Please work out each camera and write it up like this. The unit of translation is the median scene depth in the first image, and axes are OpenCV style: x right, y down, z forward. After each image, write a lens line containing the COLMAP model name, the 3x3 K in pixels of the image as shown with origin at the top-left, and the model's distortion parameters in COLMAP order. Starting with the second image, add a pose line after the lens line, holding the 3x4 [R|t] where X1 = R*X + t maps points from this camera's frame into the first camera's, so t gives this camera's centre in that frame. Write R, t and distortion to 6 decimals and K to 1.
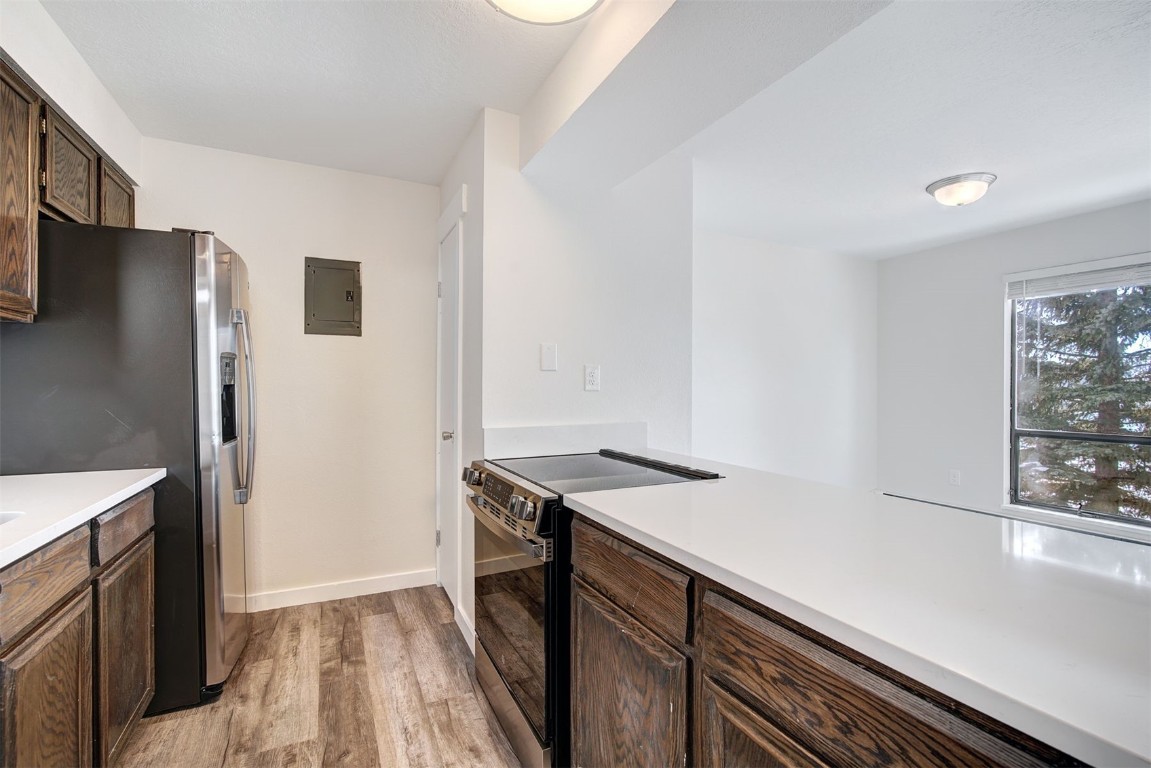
lens RADIAL K [[533.4, 0, 575.5], [0, 533.4, 384.0], [0, 0, 1]] dist [-0.001272, -0.000326]
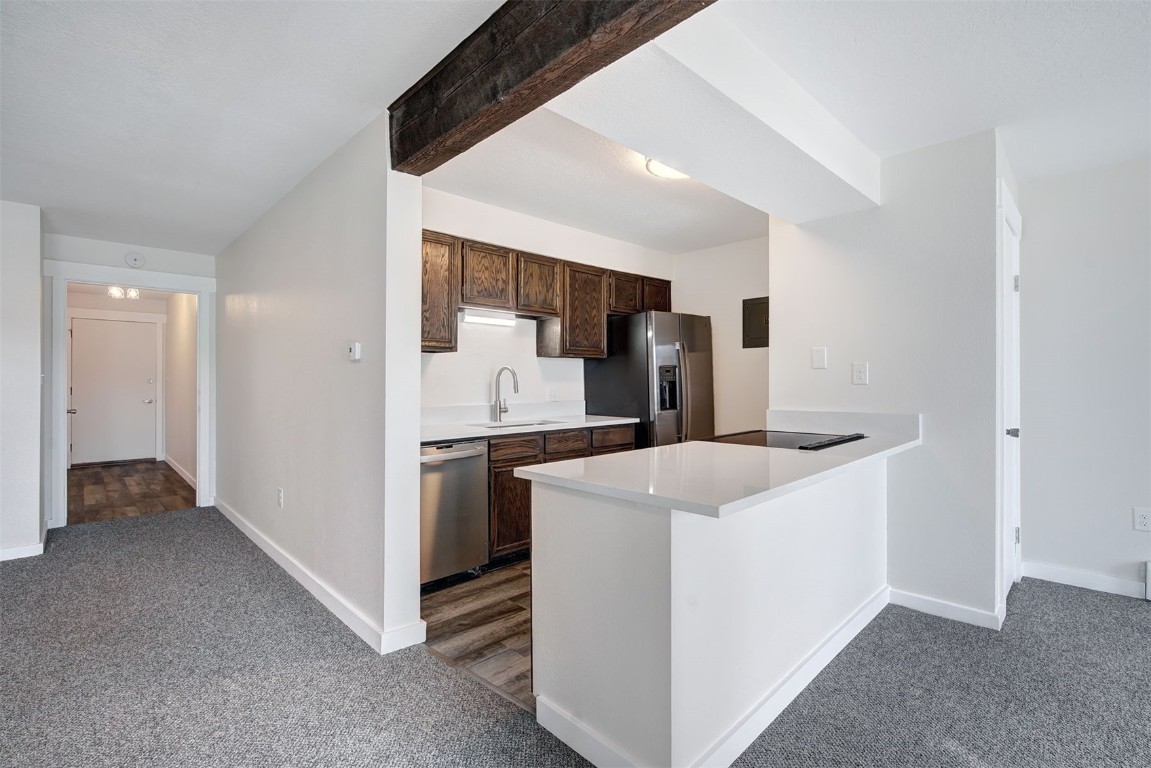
lens RADIAL K [[523.5, 0, 577.3], [0, 523.5, 369.5], [0, 0, 1]] dist [-0.001530, -0.000290]
pose [[0.325247, -0.022758, -0.945355, 1.257003], [0.009571, 0.999738, -0.020774, -0.003735], [0.945581, -0.002291, 0.325379, 0.020904]]
